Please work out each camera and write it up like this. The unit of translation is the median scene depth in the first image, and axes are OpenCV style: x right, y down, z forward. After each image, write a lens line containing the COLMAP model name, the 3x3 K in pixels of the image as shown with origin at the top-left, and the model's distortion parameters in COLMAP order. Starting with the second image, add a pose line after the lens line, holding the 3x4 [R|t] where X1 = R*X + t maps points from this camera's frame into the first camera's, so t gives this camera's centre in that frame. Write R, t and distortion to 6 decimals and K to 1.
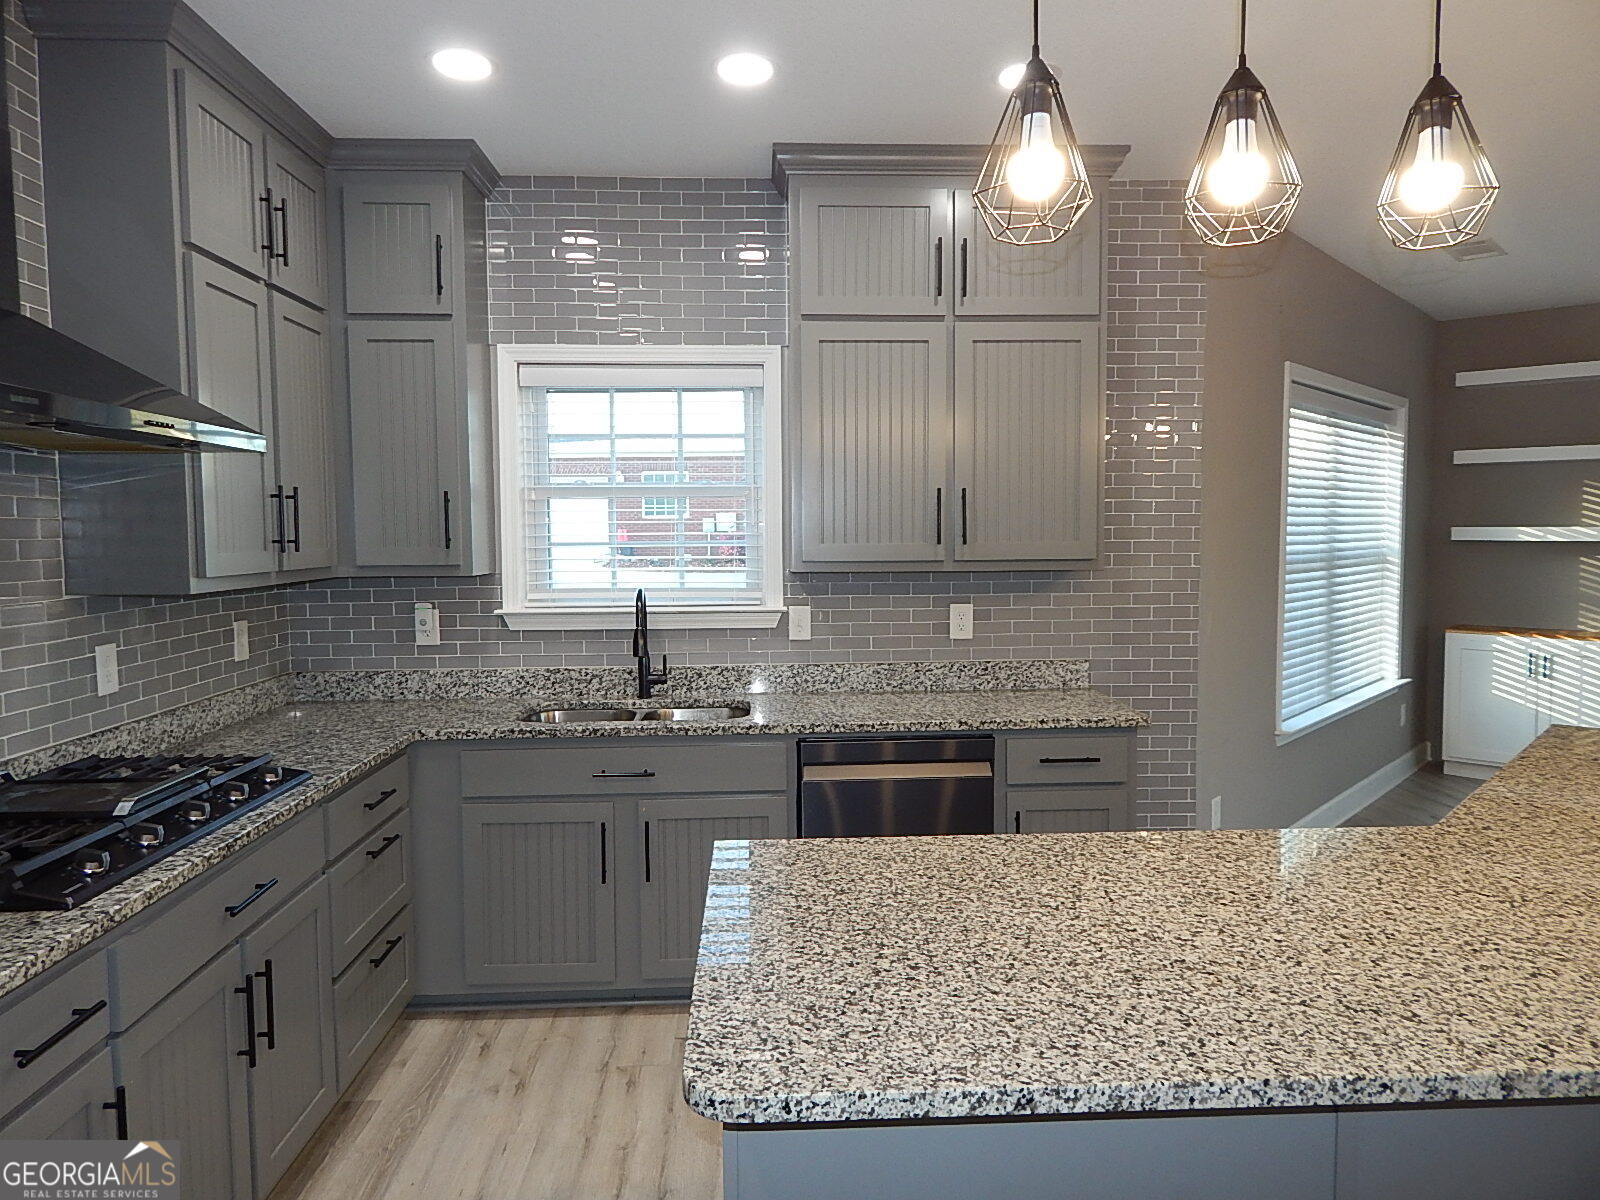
lens RADIAL K [[1086.6, 0, 808.7], [0, 1086.6, 595.7], [0, 0, 1]] dist [0.018073, -0.006955]
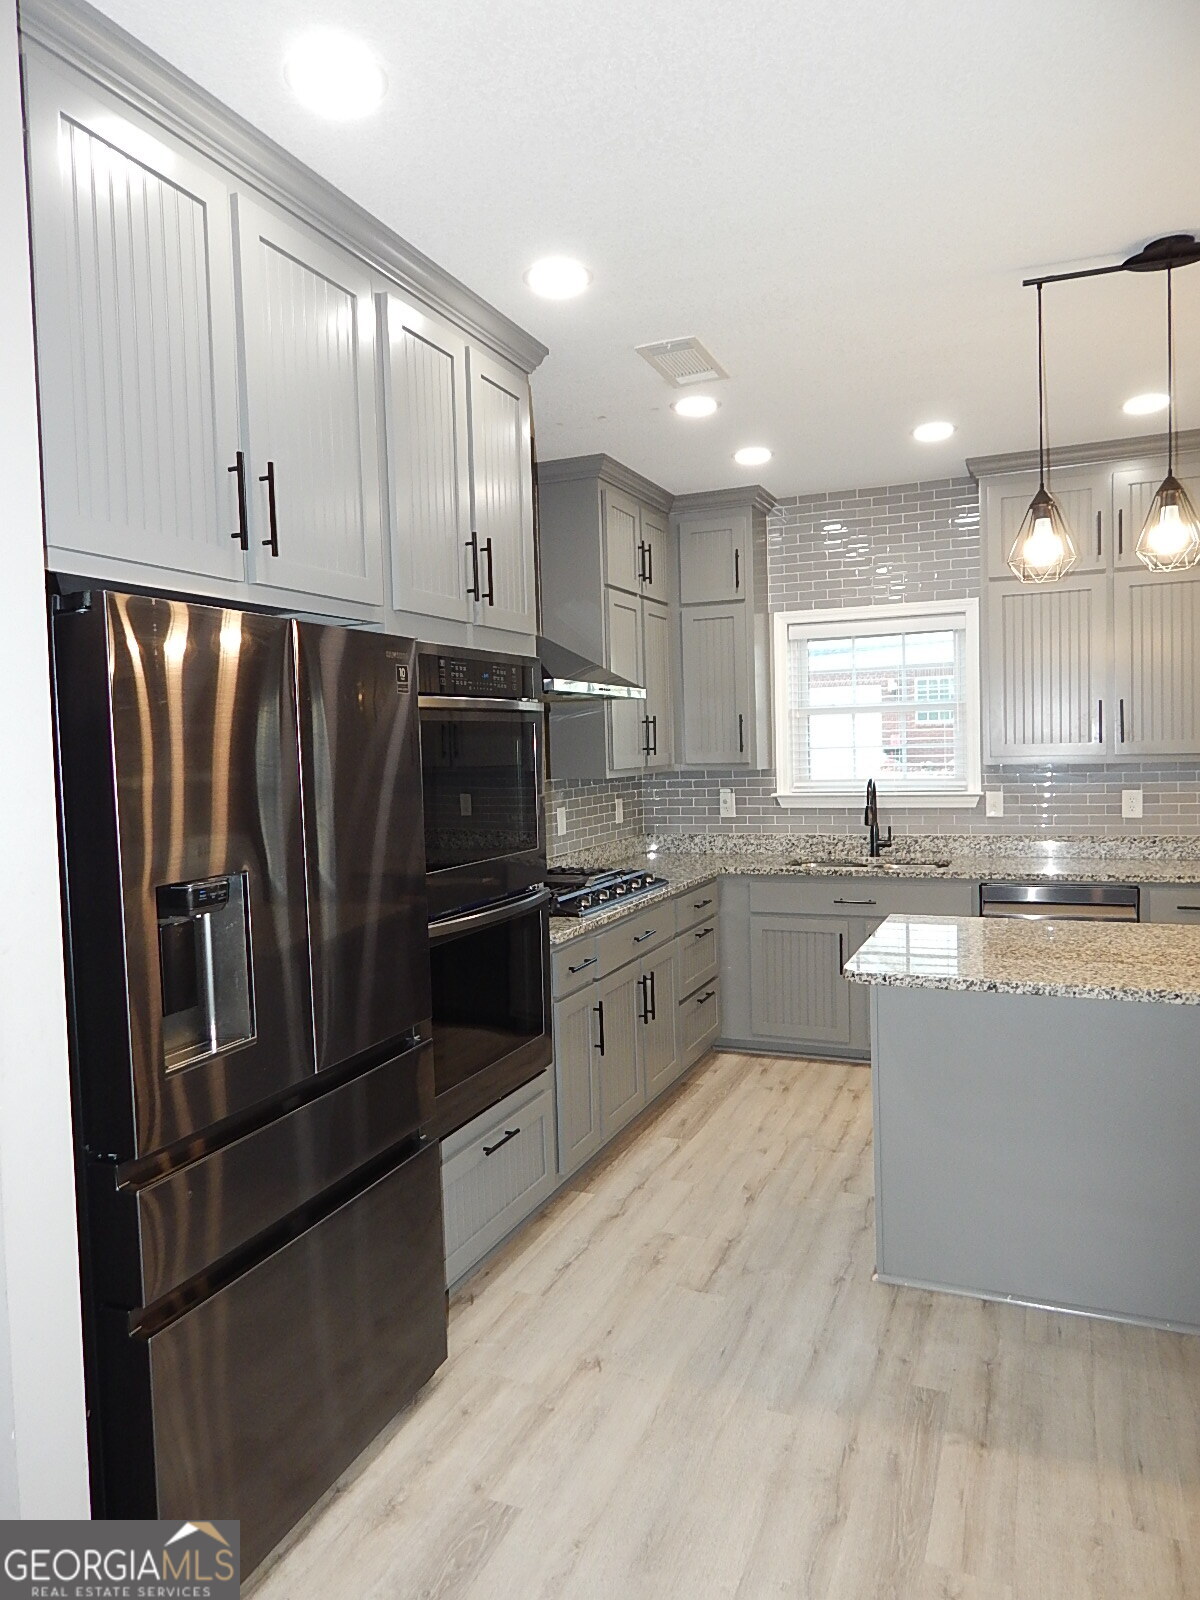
lens RADIAL K [[1086.6, 0, 597.4], [0, 1086.6, 800.5], [0, 0, 1]] dist [0.018073, -0.006955]
pose [[0.903192, 0.003322, -0.429224, 0.141337], [-0.003848, 0.999993, -0.000357, 0.025985], [0.429219, 0.001974, 0.903198, -0.465650]]
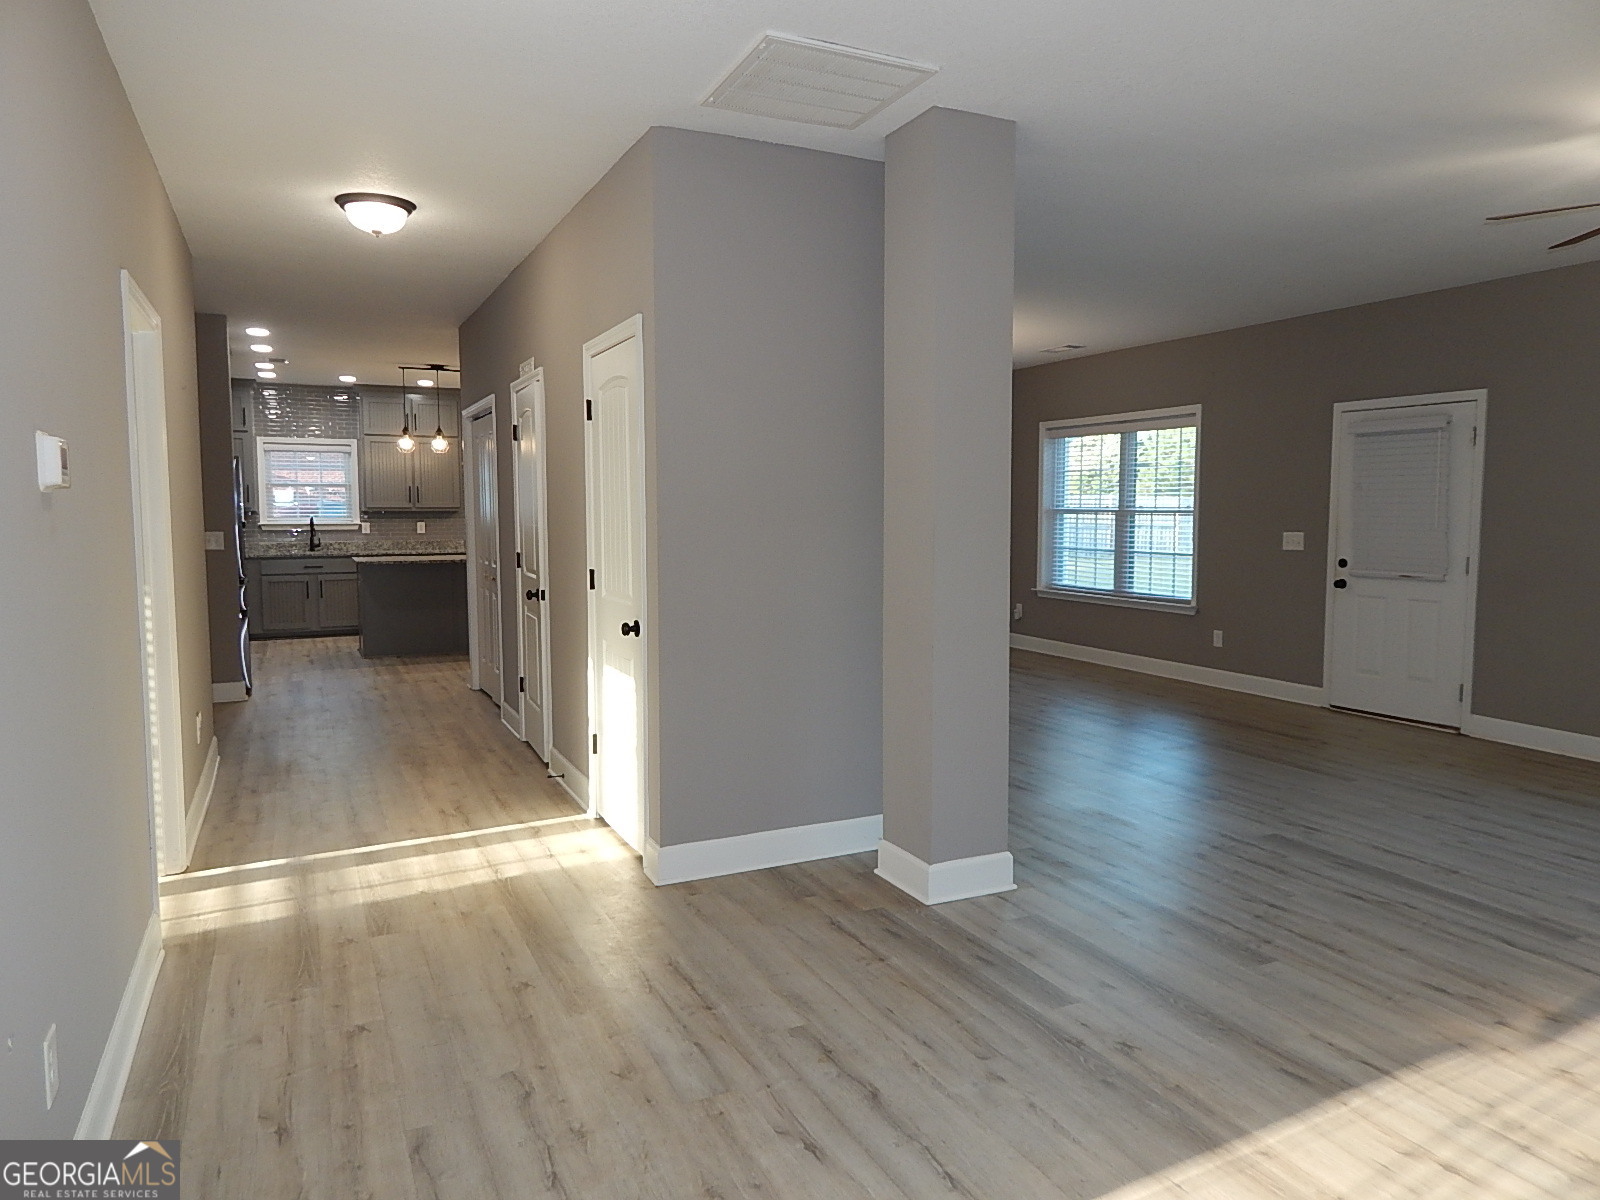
lens RADIAL K [[1086.6, 0, 806.2], [0, 1086.6, 600.1], [0, 0, 1]] dist [0.018073, -0.006955]
pose [[0.923921, -0.027169, 0.381617, -0.044451], [0.018605, 0.999486, 0.026113, 0.196083], [-0.382130, -0.017026, 0.923952, -2.693492]]
